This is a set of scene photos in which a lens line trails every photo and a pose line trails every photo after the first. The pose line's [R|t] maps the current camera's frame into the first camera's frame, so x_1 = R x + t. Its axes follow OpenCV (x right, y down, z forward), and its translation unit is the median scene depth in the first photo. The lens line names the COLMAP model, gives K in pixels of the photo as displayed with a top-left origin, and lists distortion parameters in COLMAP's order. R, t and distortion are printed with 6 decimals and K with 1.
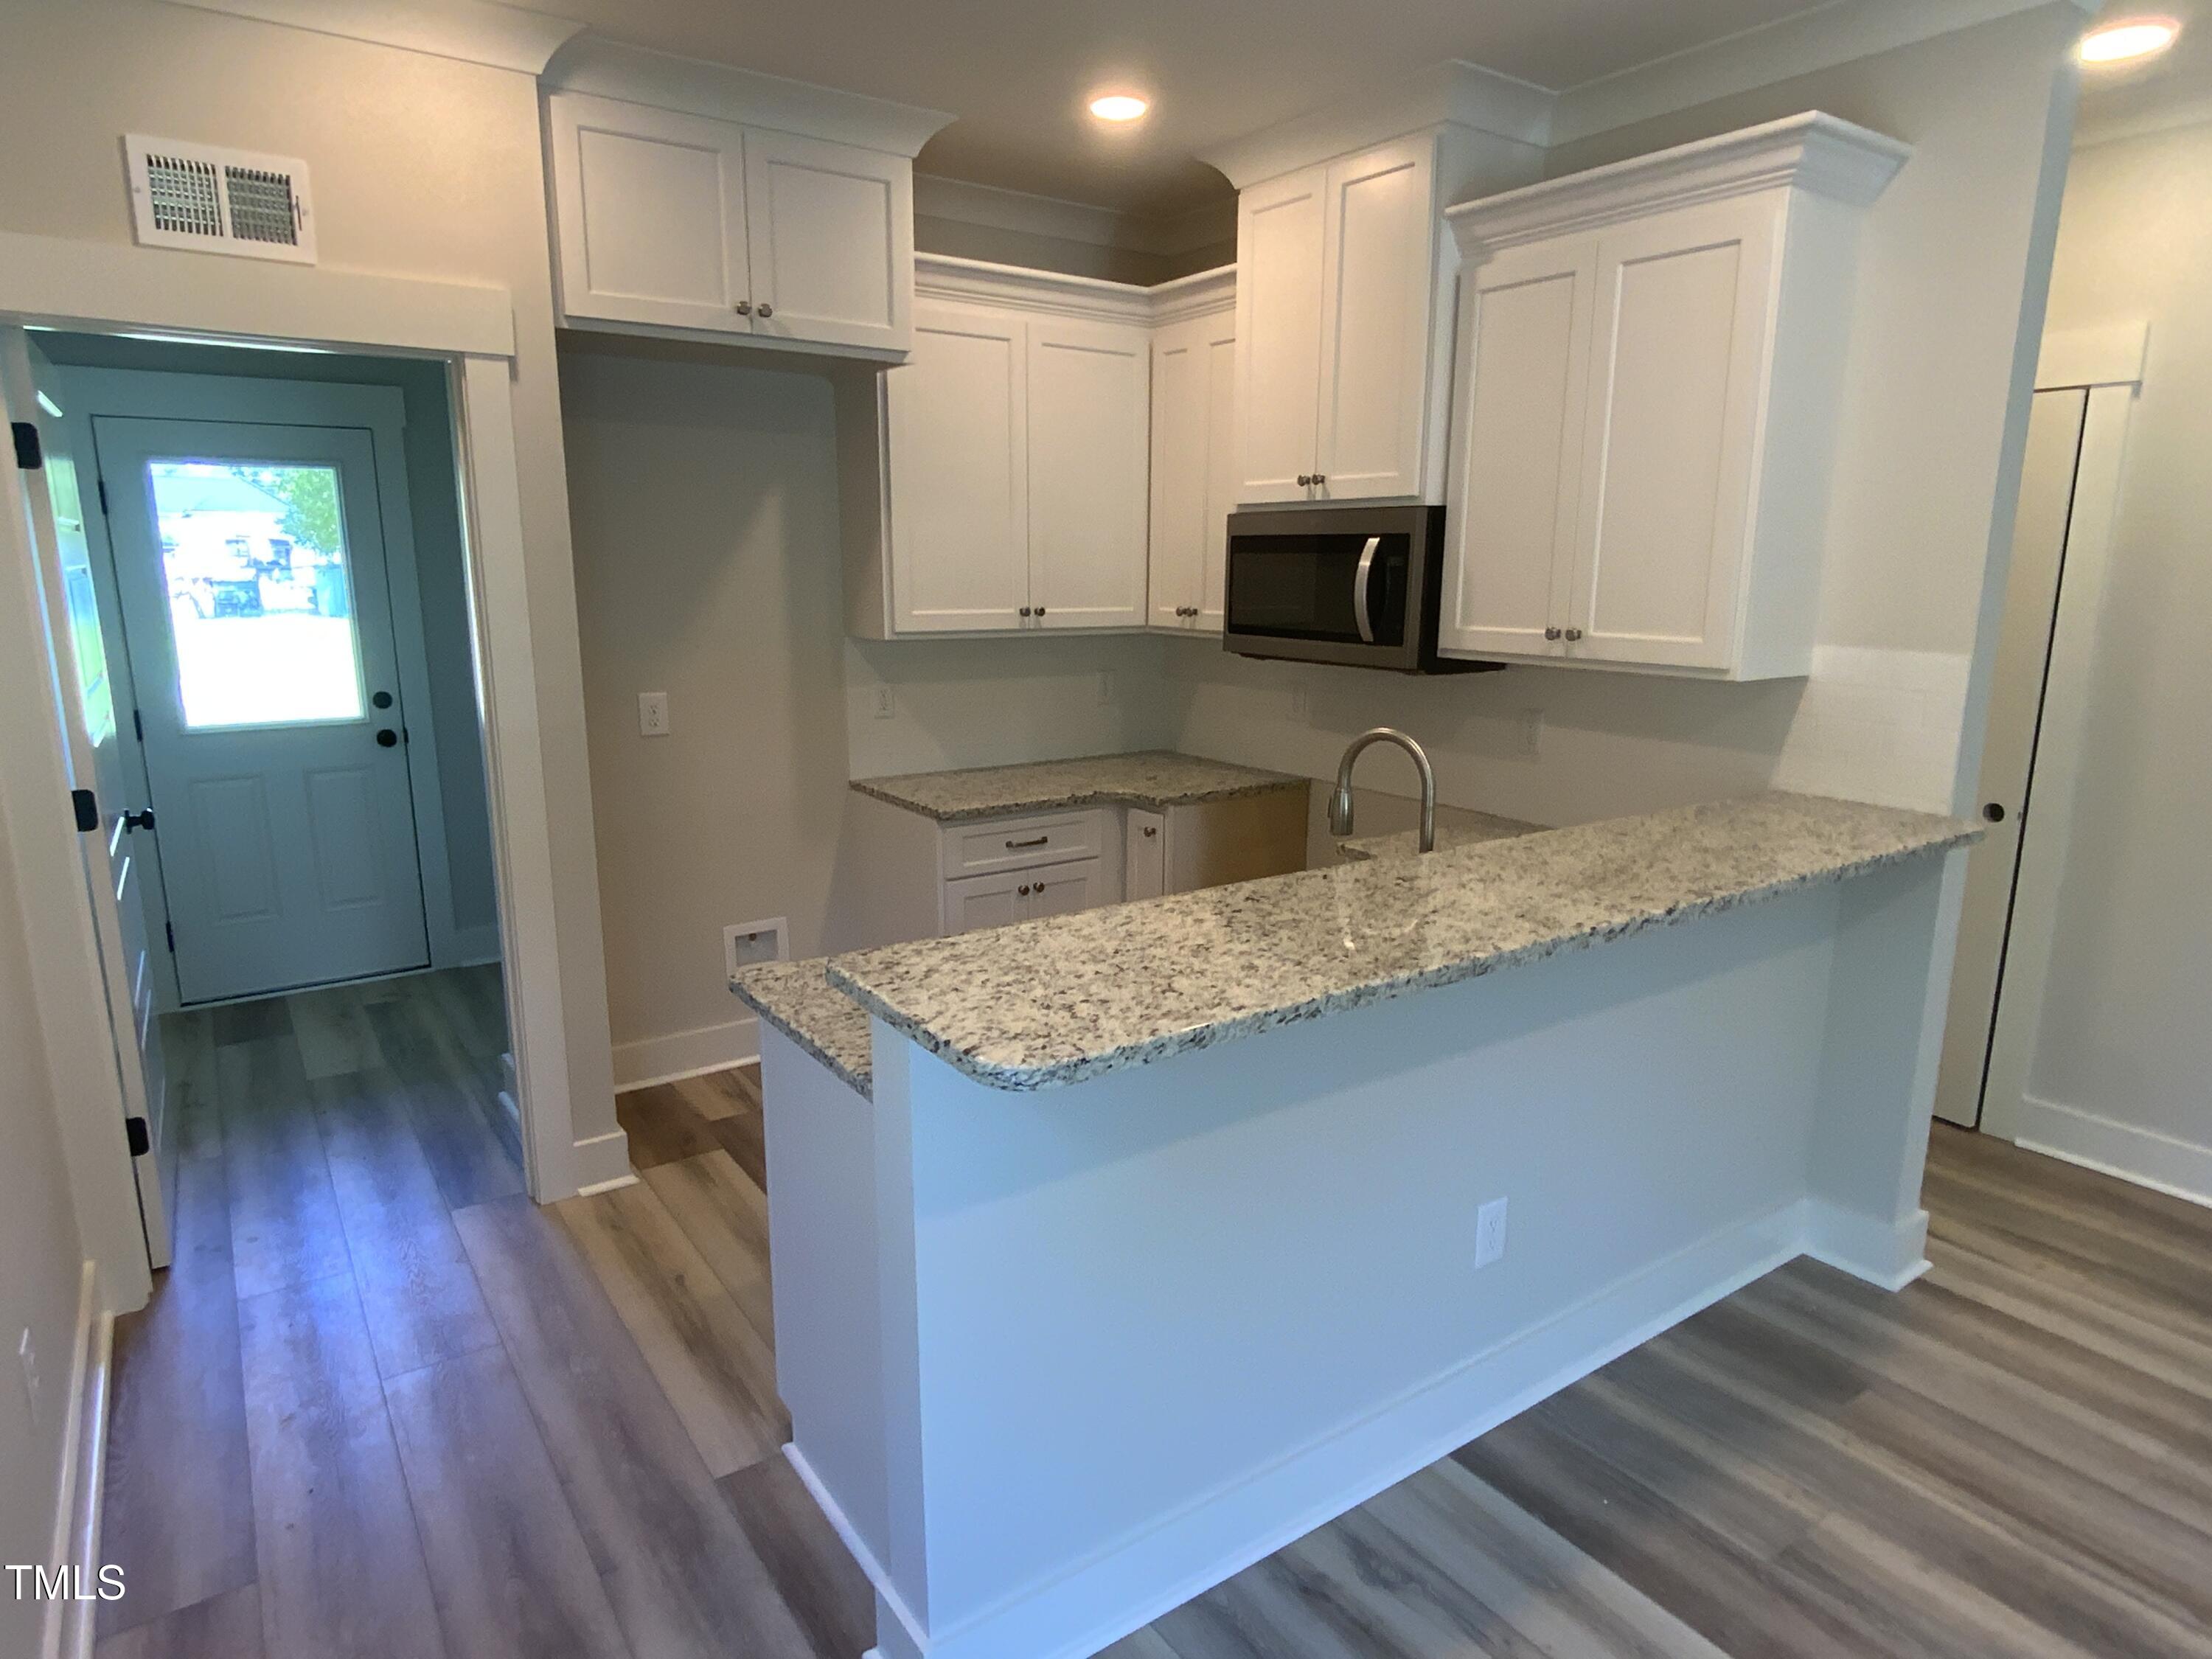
lens RADIAL K [[1323.3, 0, 1106.0], [0, 1323.3, 829.5], [0, 0, 1]] dist [0.005678, 0.001838]
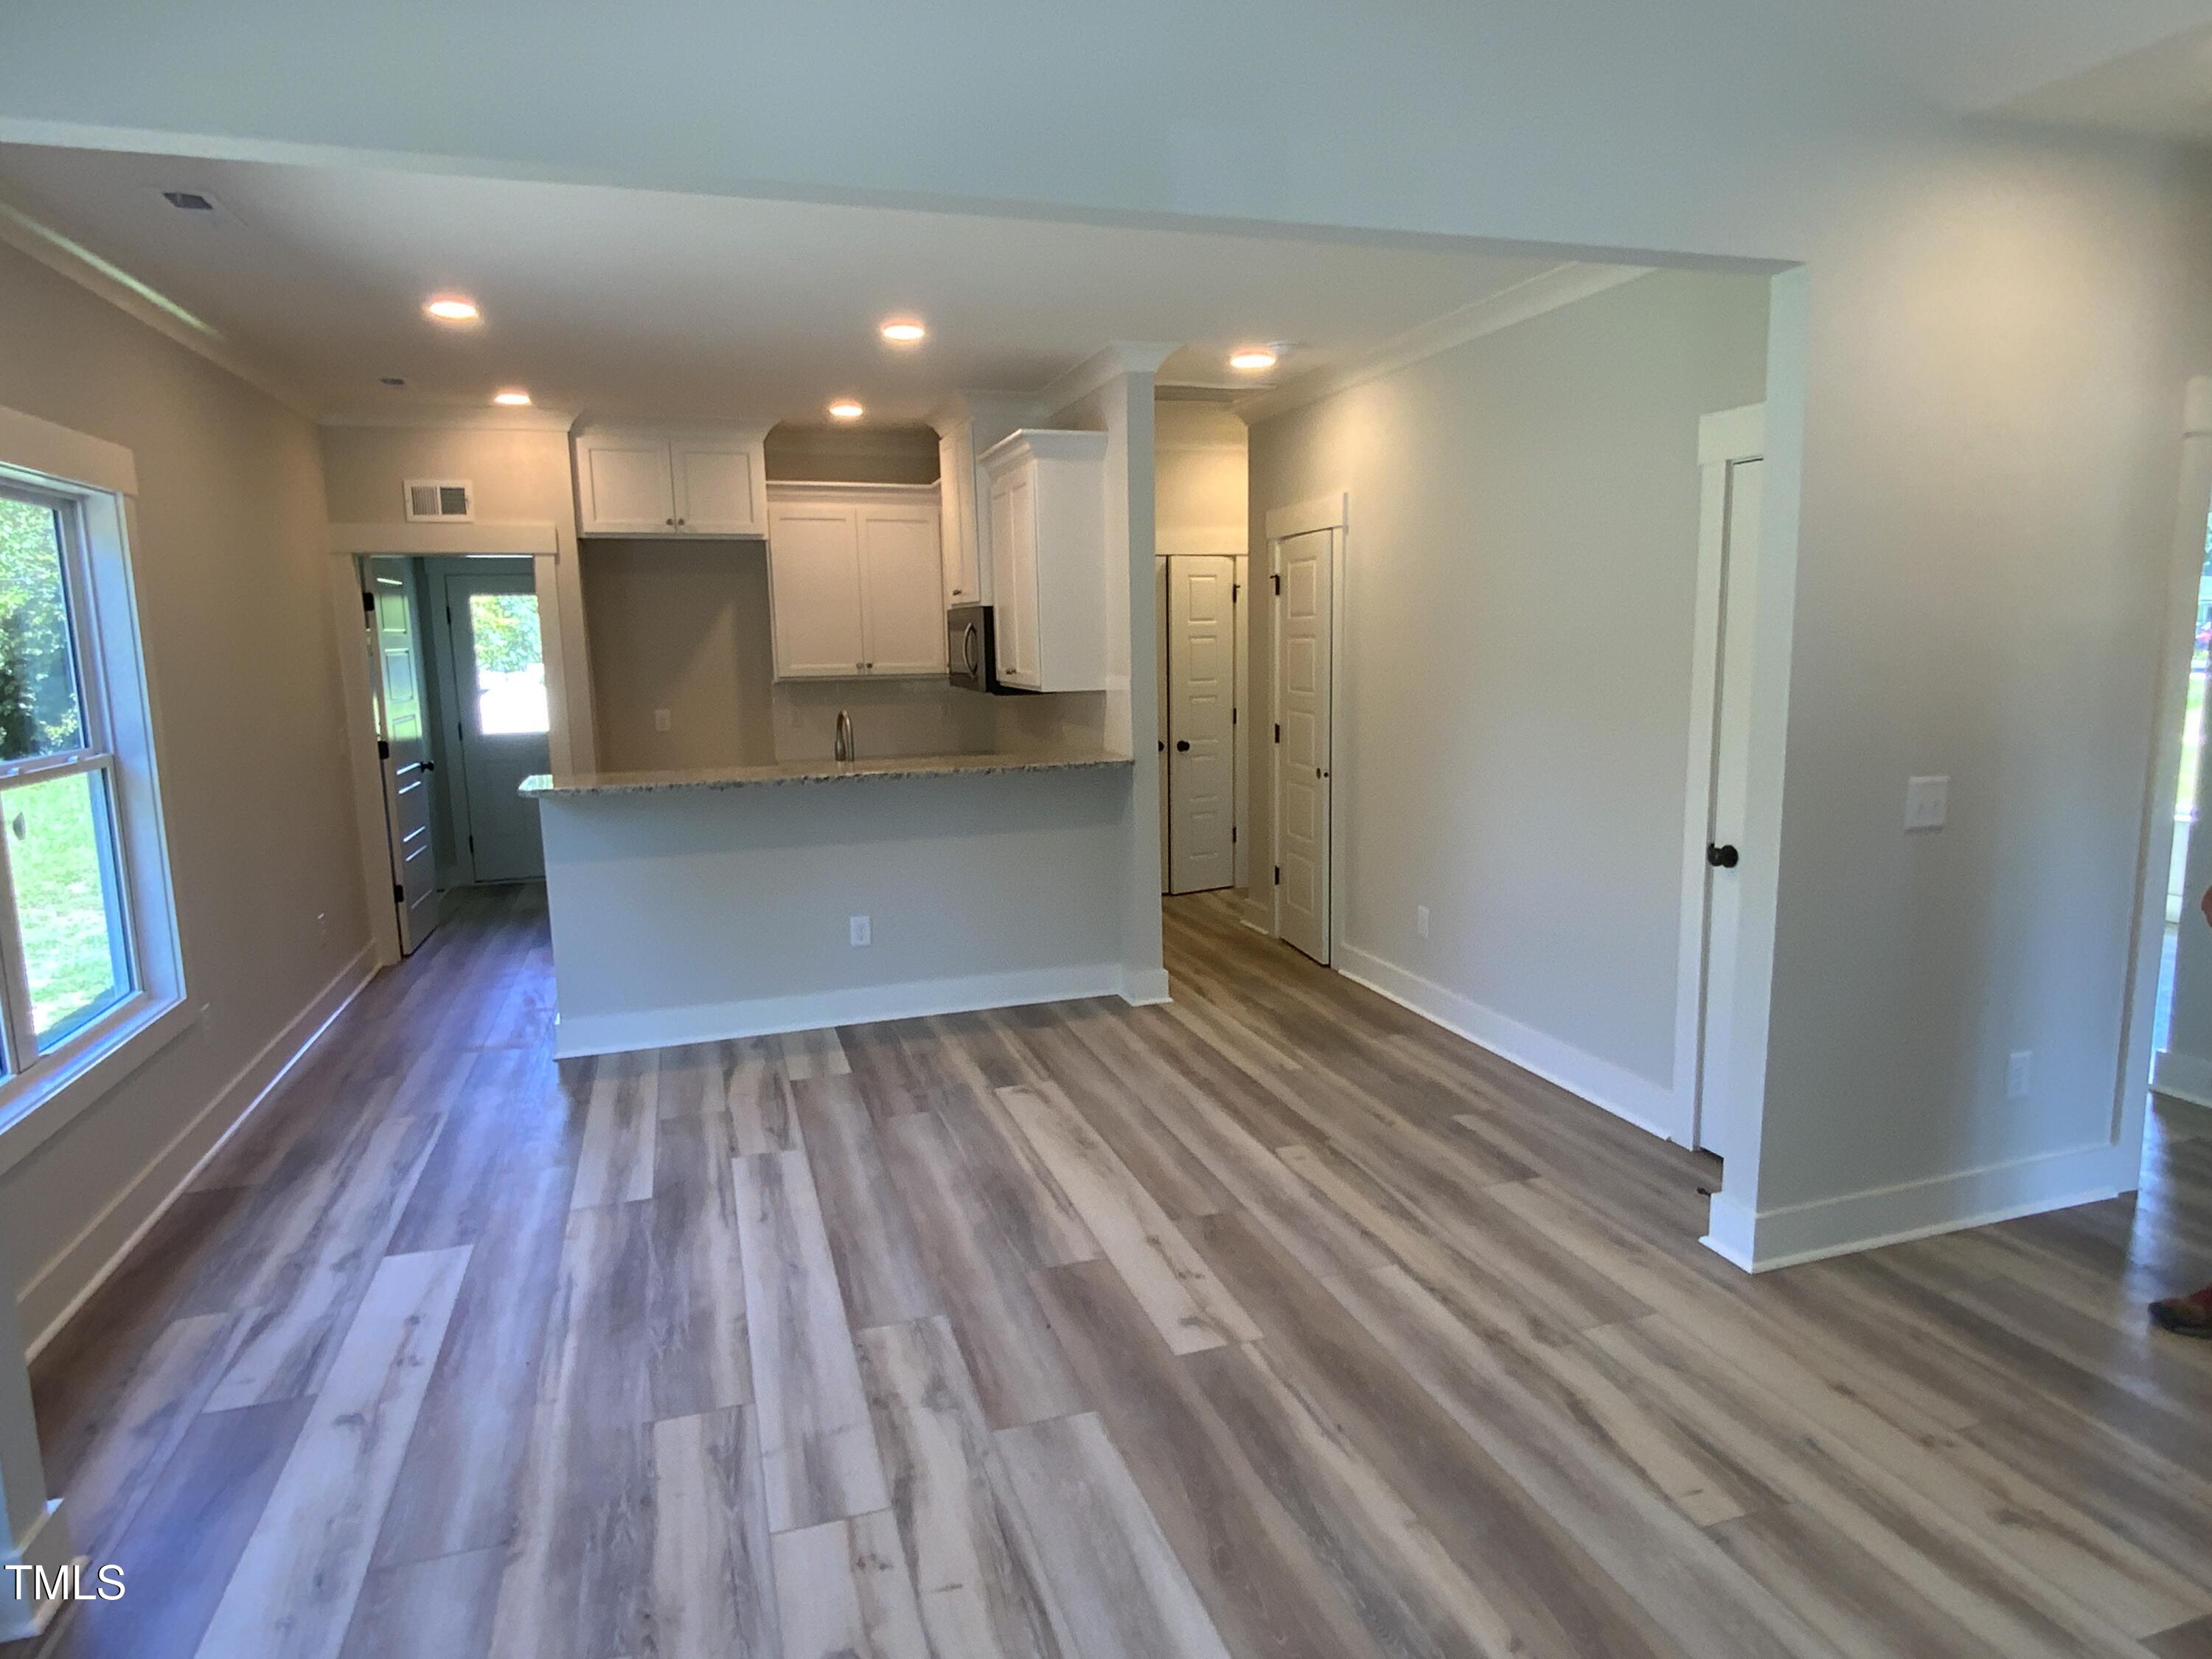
lens RADIAL K [[1292.3, 0, 1106.0], [0, 1292.3, 829.5], [0, 0, 1]] dist [0.055273, -0.067045]
pose [[0.958088, 0.022465, -0.285593, 1.056963], [-0.036399, 0.998387, -0.043575, 0.169612], [0.284153, 0.052144, 0.957360, -0.805333]]
